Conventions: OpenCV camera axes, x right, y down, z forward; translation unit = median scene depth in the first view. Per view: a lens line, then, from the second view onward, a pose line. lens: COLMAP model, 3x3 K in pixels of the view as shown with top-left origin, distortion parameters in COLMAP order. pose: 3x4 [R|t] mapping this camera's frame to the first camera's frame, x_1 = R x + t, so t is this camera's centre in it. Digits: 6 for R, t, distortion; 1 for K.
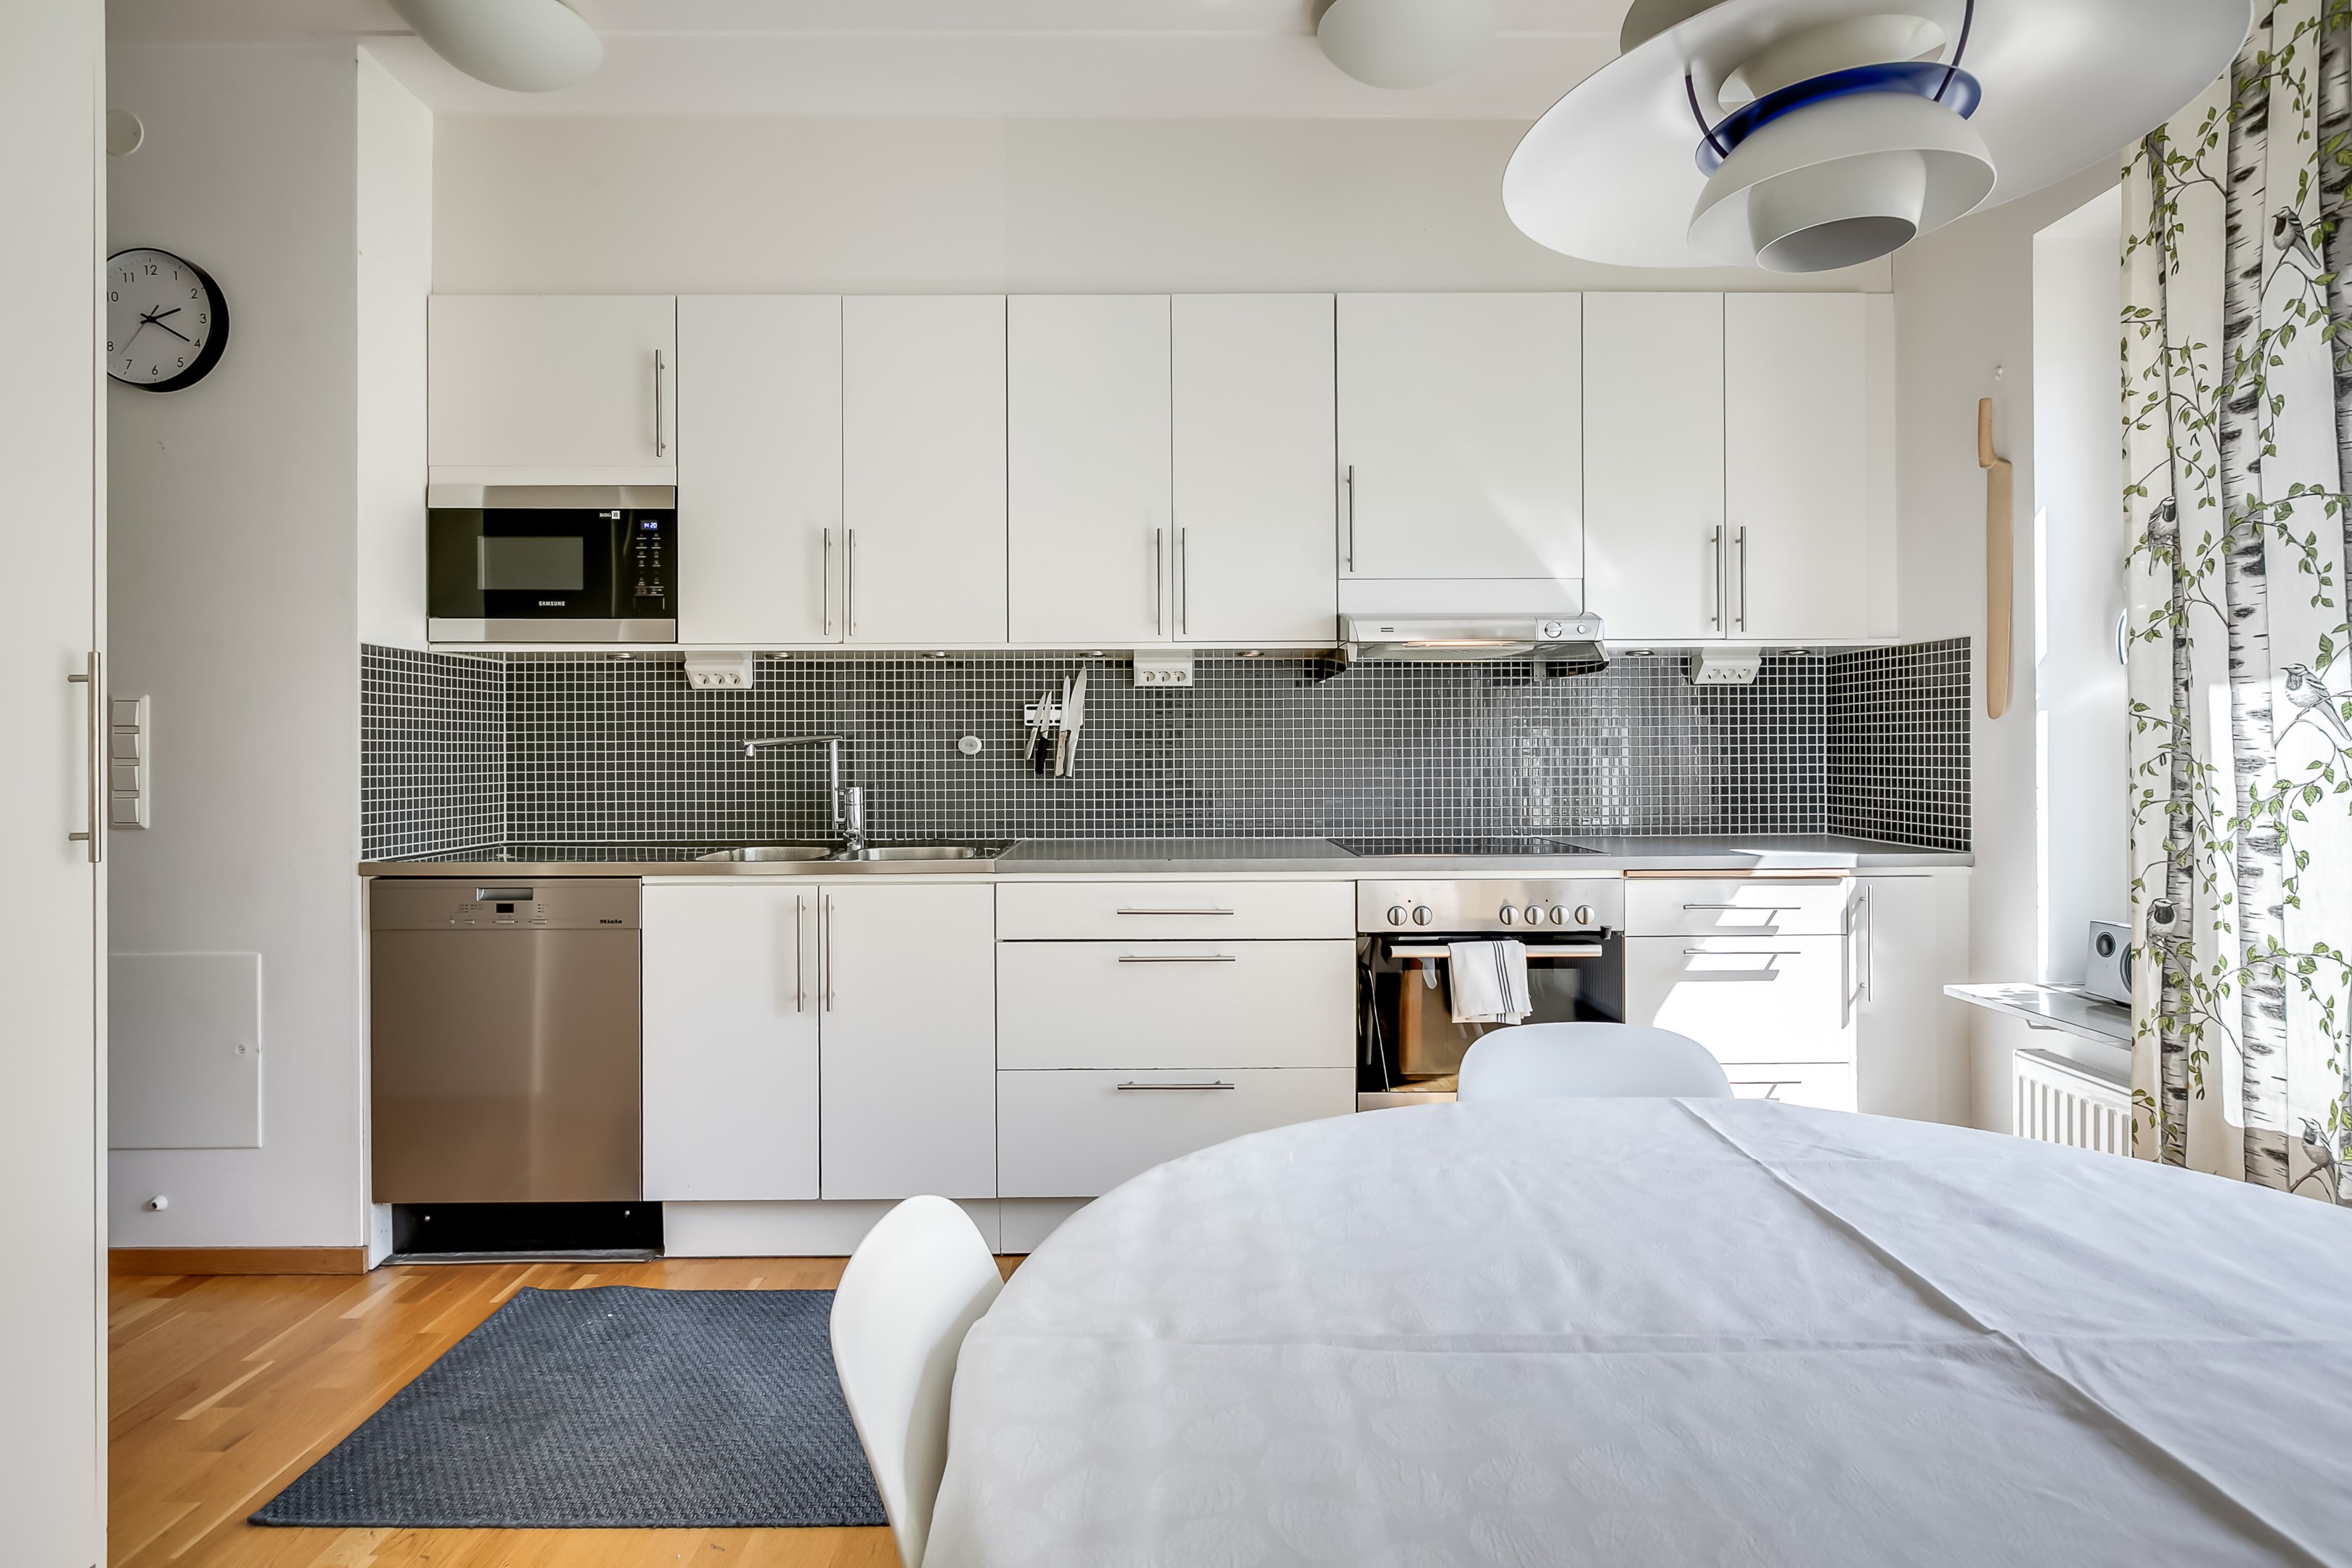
lens RADIAL K [[1204.8, 0, 1163.9], [0, 1204.8, 755.0], [0, 0, 1]] dist [-0.000913, -0.000446]
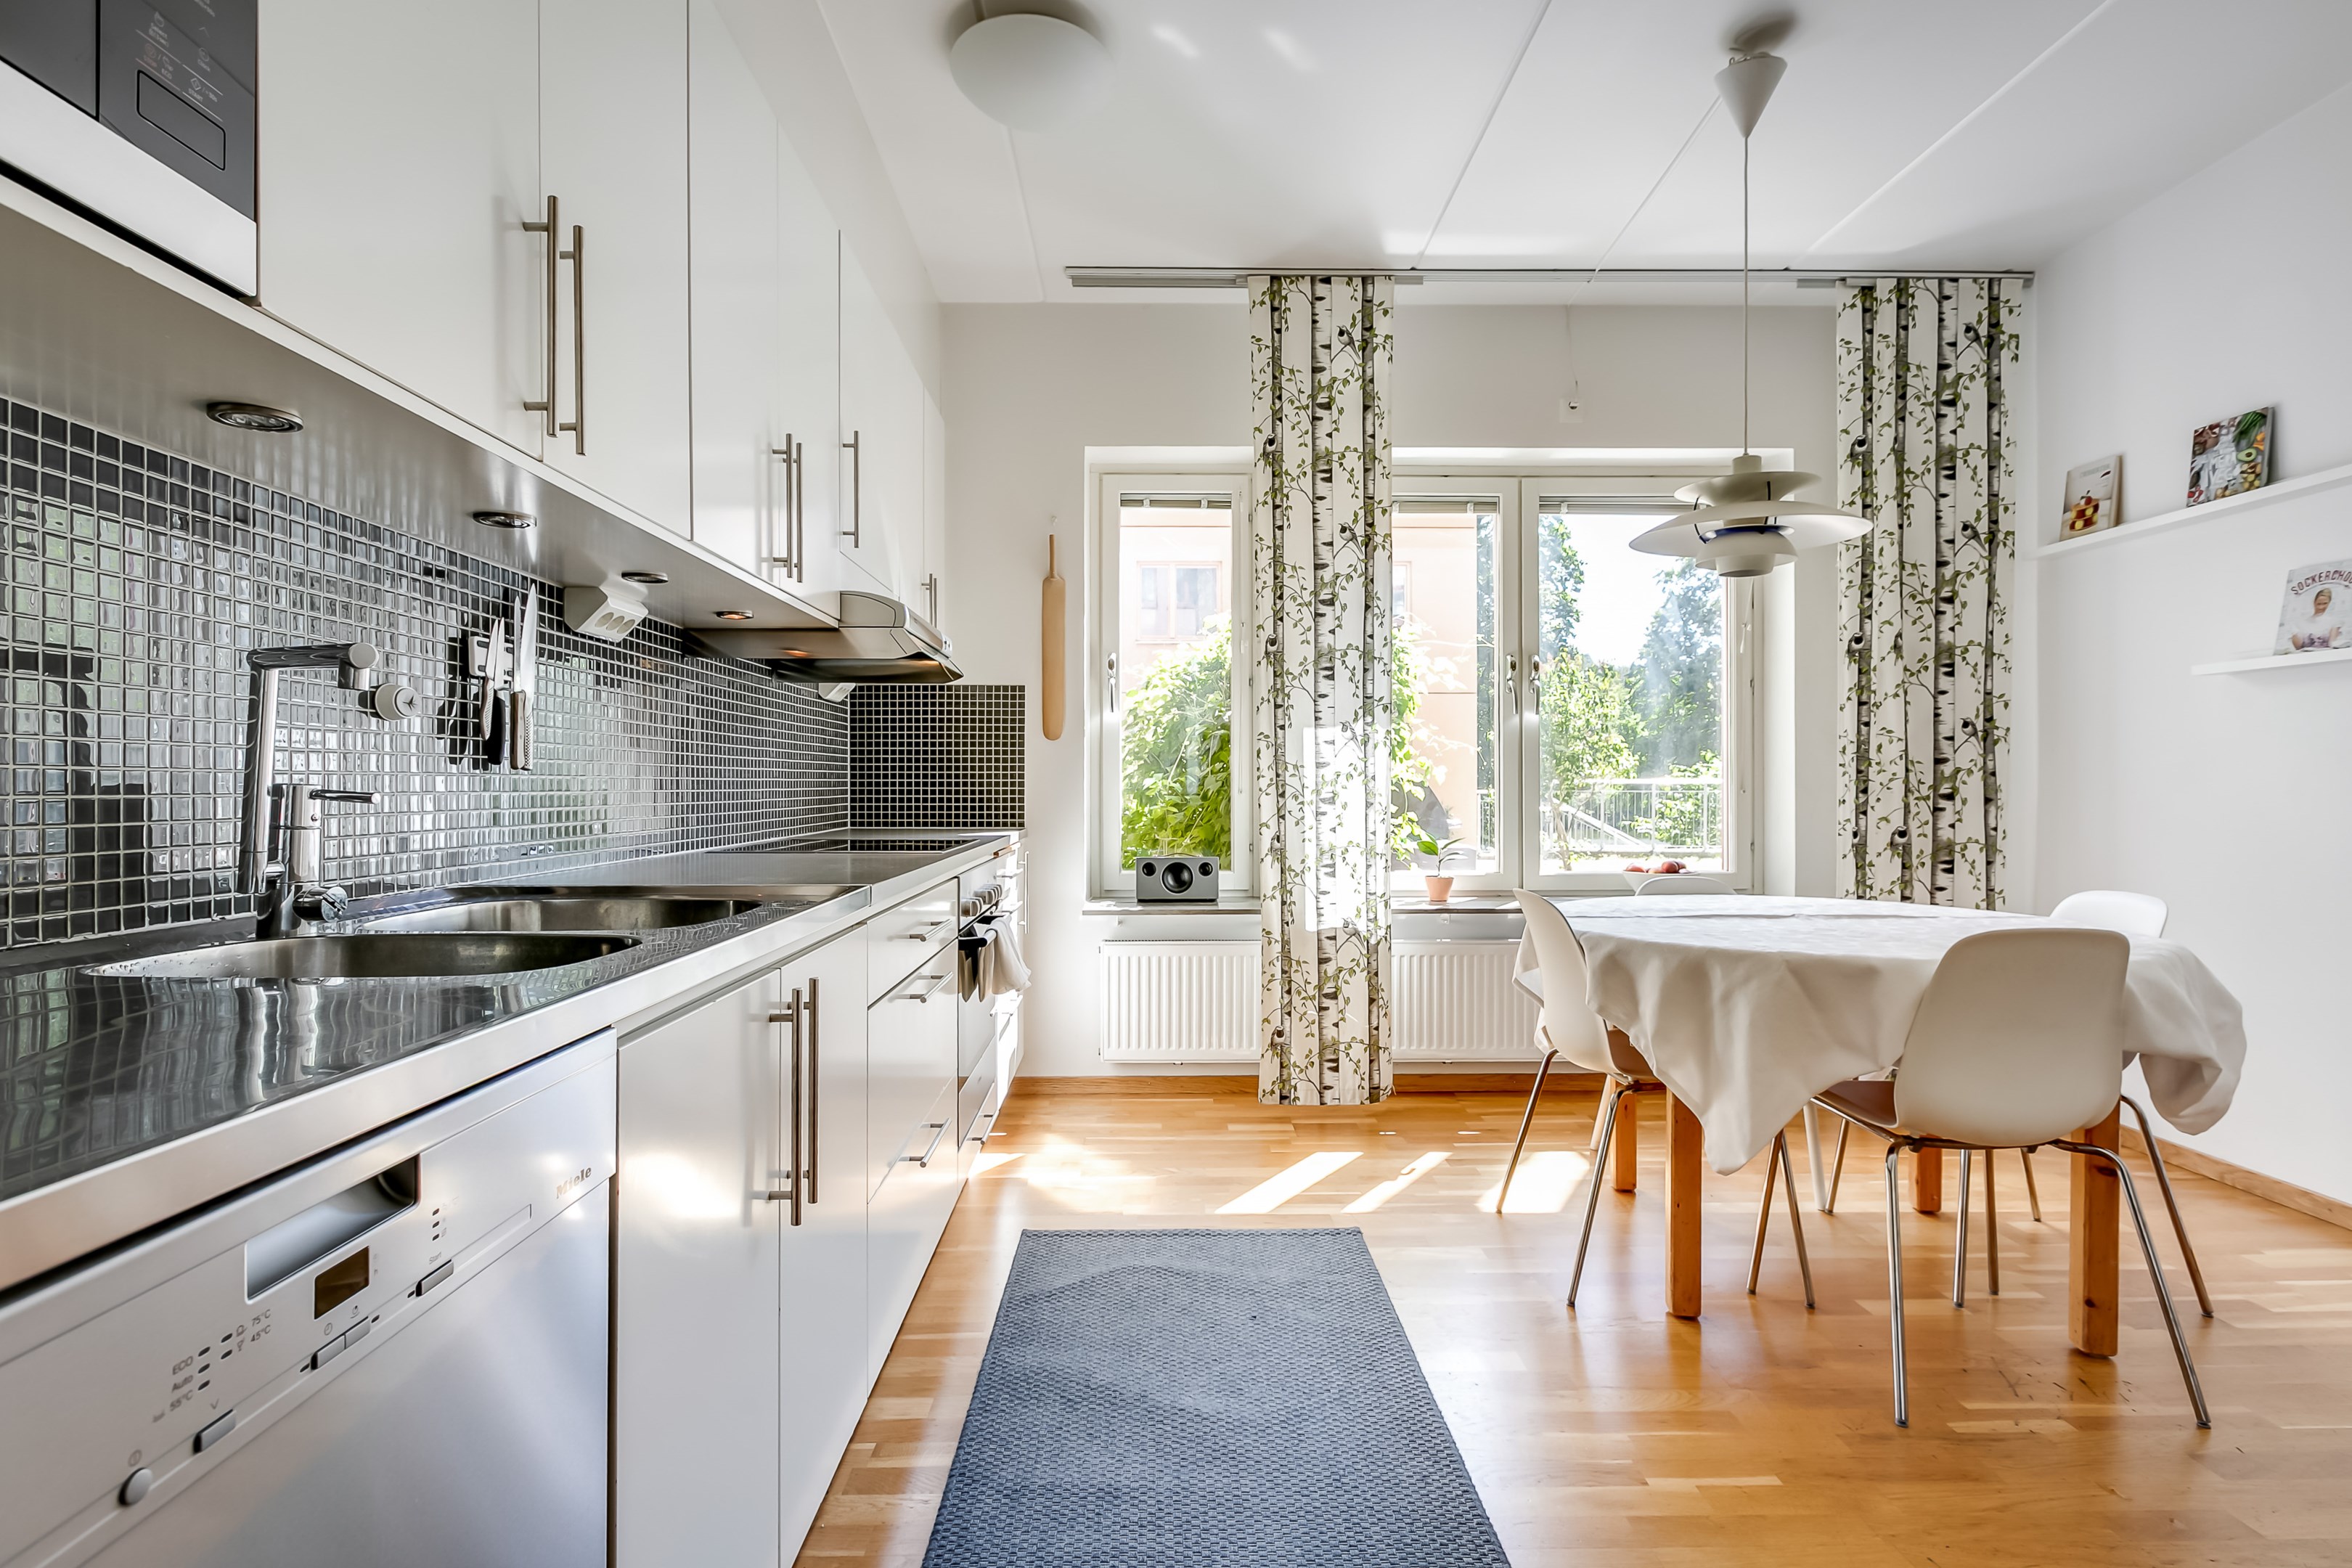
lens RADIAL K [[1125.4, 0, 1171.4], [0, 1125.4, 808.6], [0, 0, 1]] dist [0.001884, 0.000187]
pose [[-0.005265, -0.017064, 0.999841, -0.743337], [0.003506, 0.999848, 0.017083, 0.032908], [-0.999980, 0.003595, -0.005204, 0.820485]]
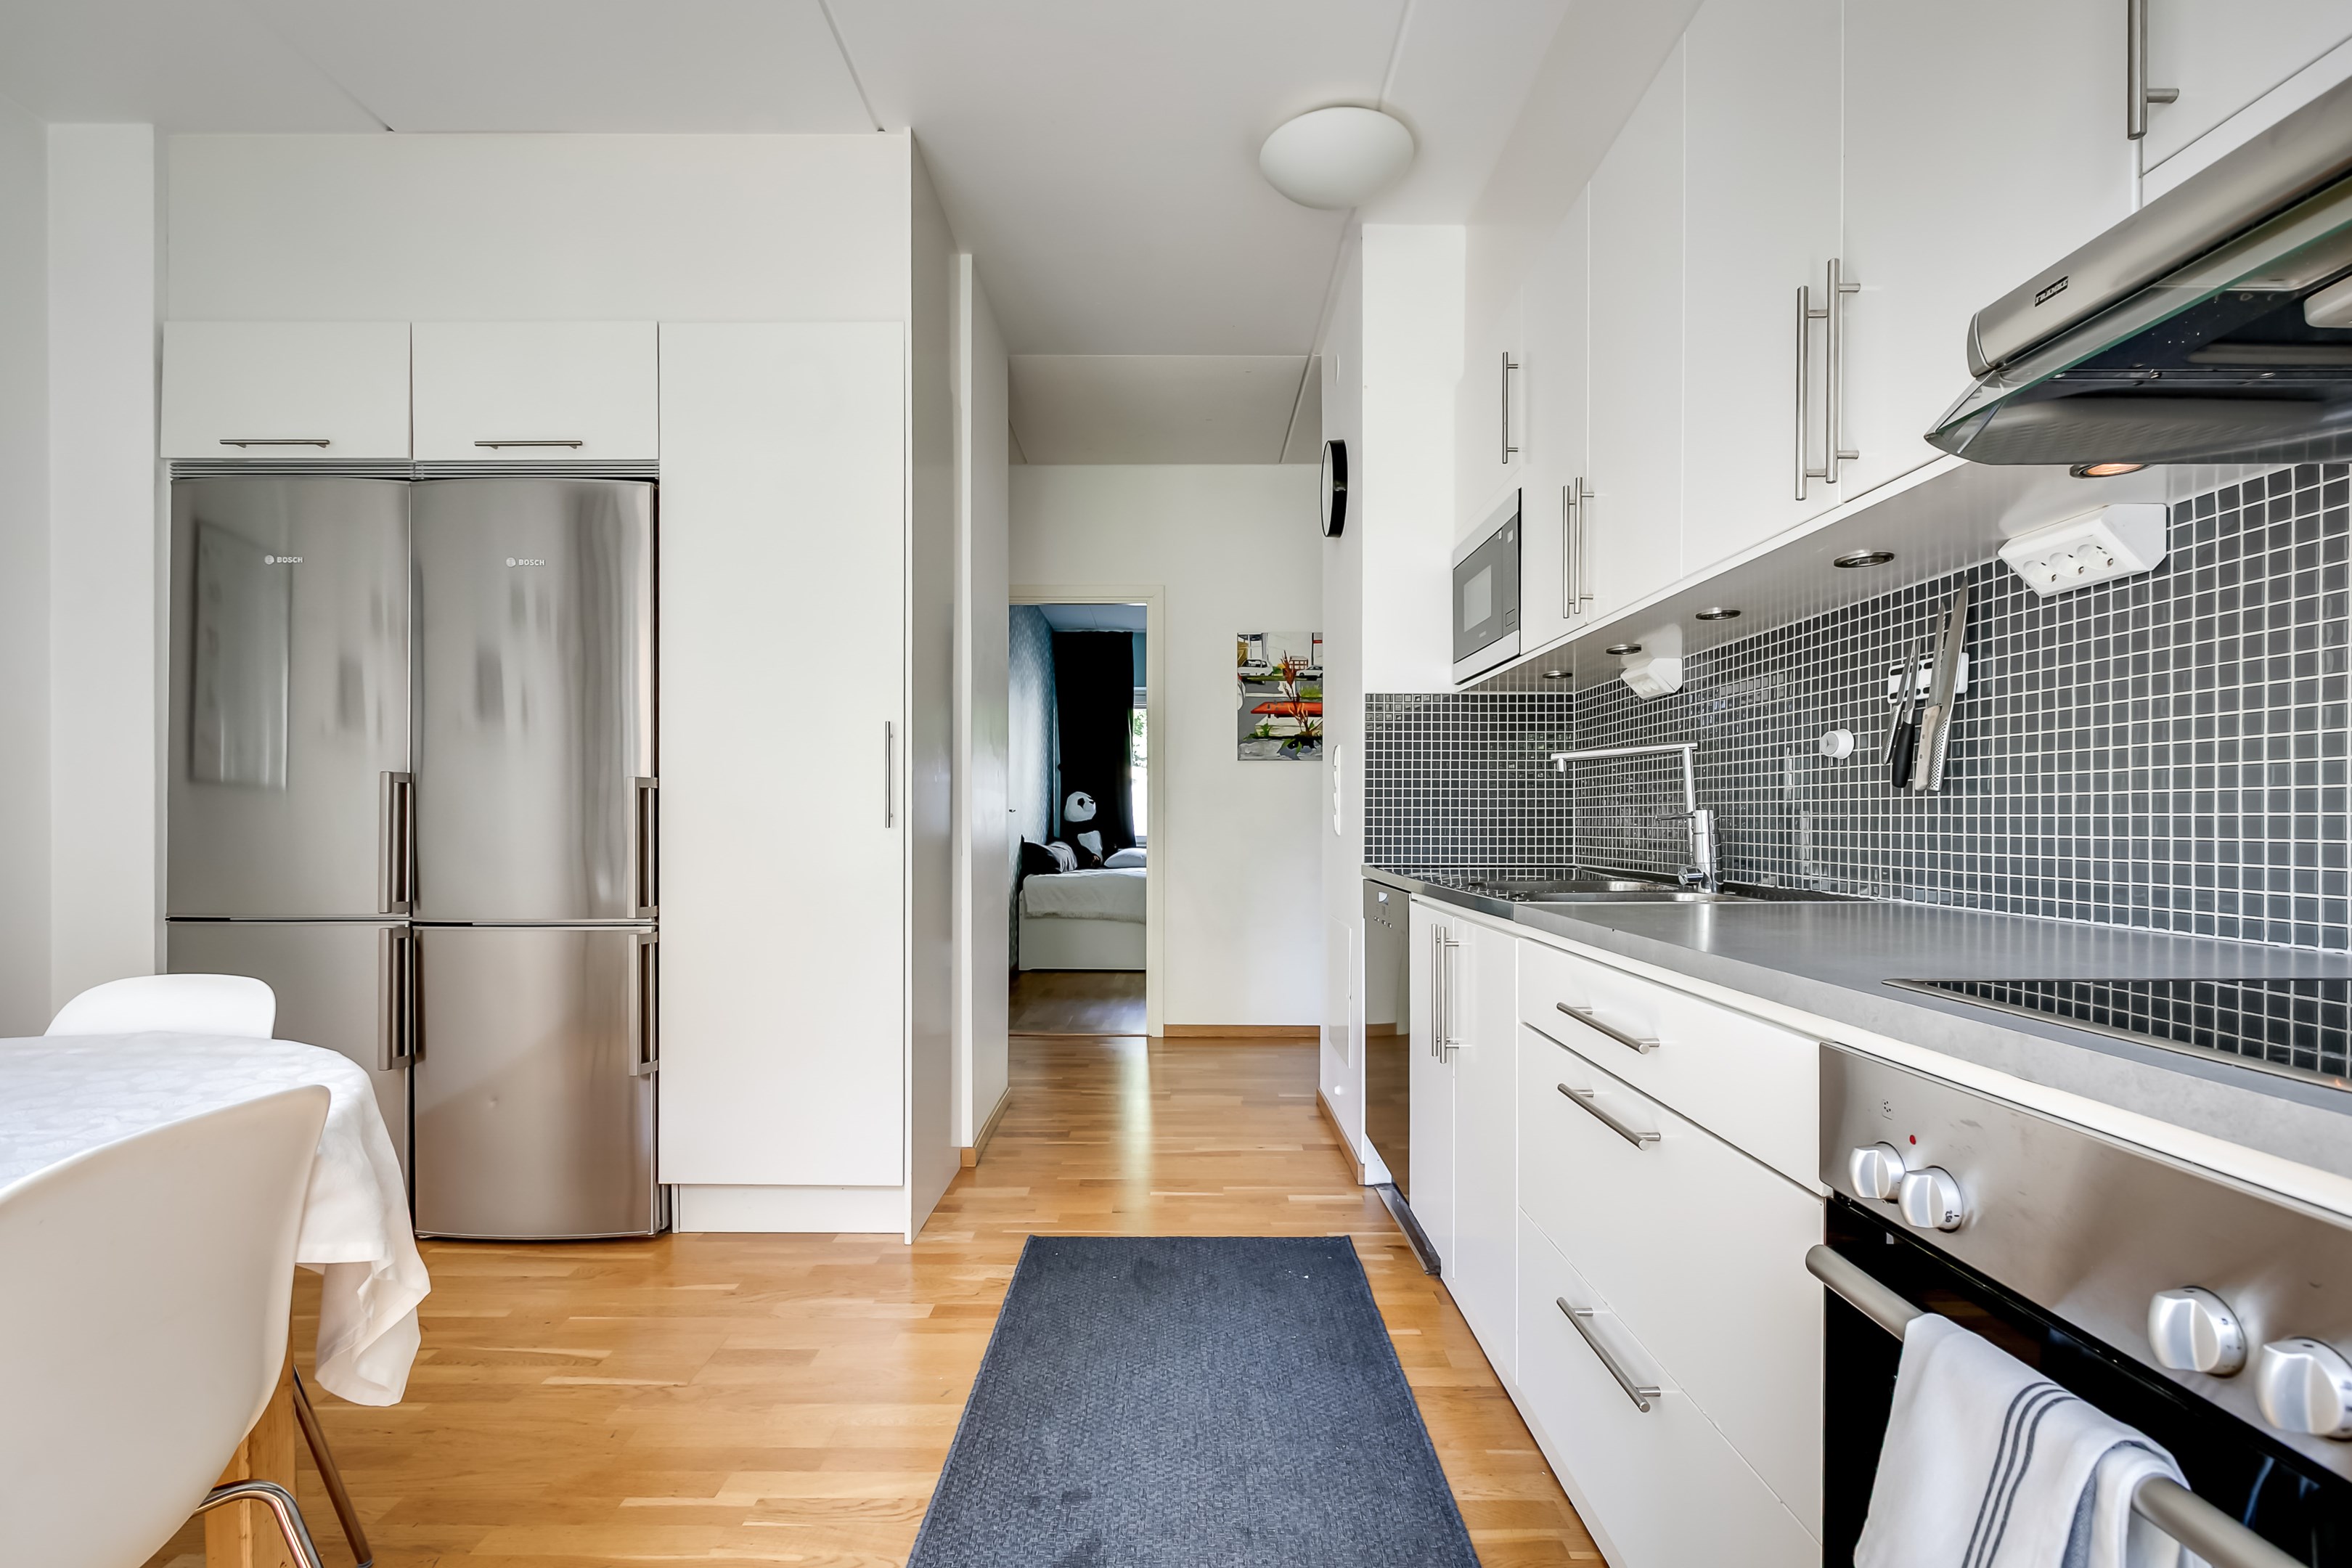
lens RADIAL K [[1125.4, 0, 1171.4], [0, 1125.4, 808.6], [0, 0, 1]] dist [0.001884, 0.000187]
pose [[-0.025569, 0.000126, -0.999673, 0.514147], [0.009122, 0.999958, -0.000107, 0.026423], [0.999631, -0.009122, -0.025569, 0.796575]]
